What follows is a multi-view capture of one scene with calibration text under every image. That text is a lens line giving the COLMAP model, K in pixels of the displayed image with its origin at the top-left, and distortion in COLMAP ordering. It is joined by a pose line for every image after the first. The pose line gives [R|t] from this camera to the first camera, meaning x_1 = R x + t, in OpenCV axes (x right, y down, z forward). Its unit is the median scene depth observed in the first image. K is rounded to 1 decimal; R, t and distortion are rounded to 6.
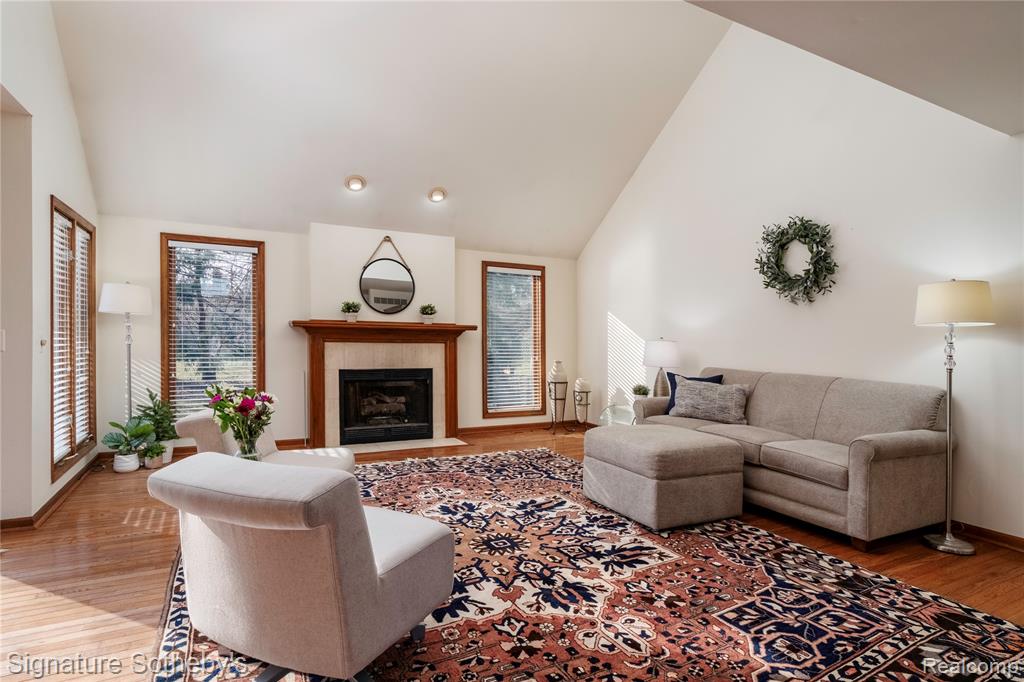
lens RADIAL K [[544.0, 0, 512.2], [0, 544.0, 340.9], [0, 0, 1]] dist [-0.002540, -0.001247]
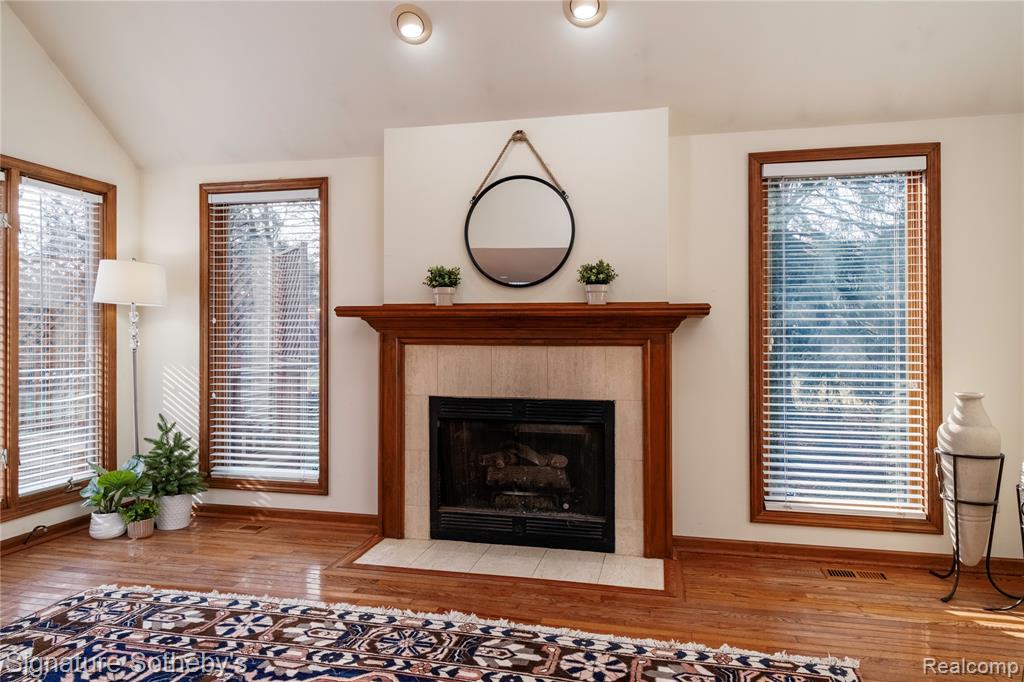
lens RADIAL K [[655.4, 0, 512.5], [0, 655.4, 344.7], [0, 0, 1]] dist [-0.002441, 0.000658]
pose [[0.755680, -0.006358, -0.654911, 0.252289], [0.004404, 0.999980, -0.004627, 0.009181], [0.654927, 0.000612, 0.755692, 0.868123]]
